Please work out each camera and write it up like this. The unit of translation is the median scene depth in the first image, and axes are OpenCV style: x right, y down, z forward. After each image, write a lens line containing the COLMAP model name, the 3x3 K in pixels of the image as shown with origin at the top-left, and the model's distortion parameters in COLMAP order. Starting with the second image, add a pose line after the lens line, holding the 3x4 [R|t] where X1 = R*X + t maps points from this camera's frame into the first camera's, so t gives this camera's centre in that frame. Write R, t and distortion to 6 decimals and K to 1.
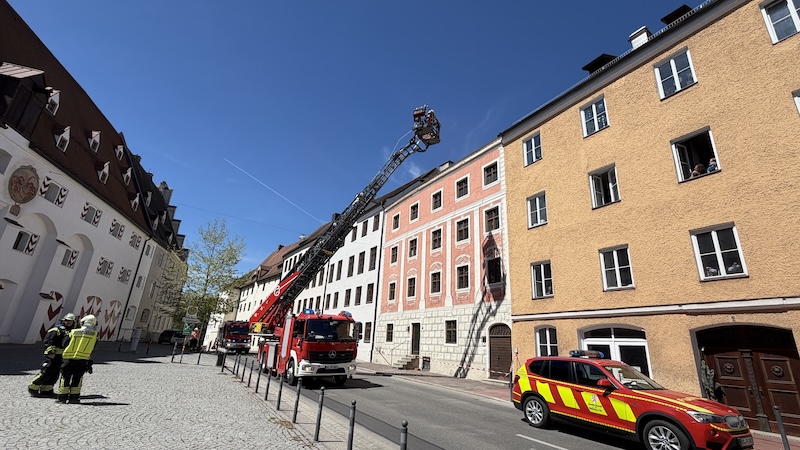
lens RADIAL K [[349.0, 0, 393.2], [0, 349.0, 222.9], [0, 0, 1]] dist [-0.000160, 0.000540]
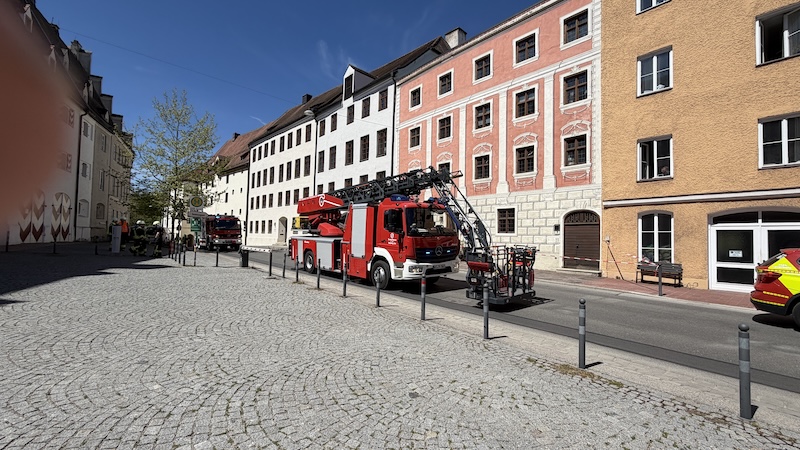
lens RADIAL K [[349.0, 0, 403.5], [0, 349.0, 222.2], [0, 0, 1]] dist [-0.000160, 0.000540]
pose [[0.988528, -0.022895, 0.149293, -0.272666], [-0.022389, 0.955313, 0.294748, 0.065846], [-0.149370, -0.294709, 0.943841, 0.222466]]
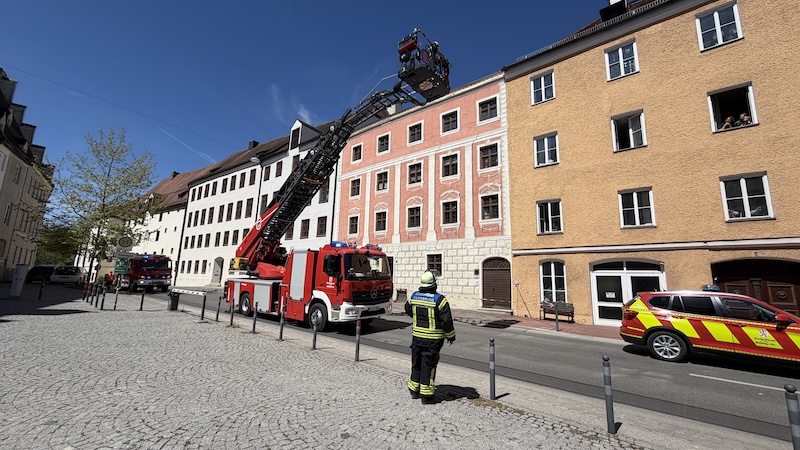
lens RADIAL K [[322.2, 0, 402.3], [0, 322.2, 222.0], [0, 0, 1]] dist [-0.000155, 0.000693]
pose [[0.944997, 0.031853, 0.325524, -0.274836], [-0.088069, 0.983270, 0.159450, 0.055282], [-0.314999, -0.179348, 0.931992, 0.209089]]
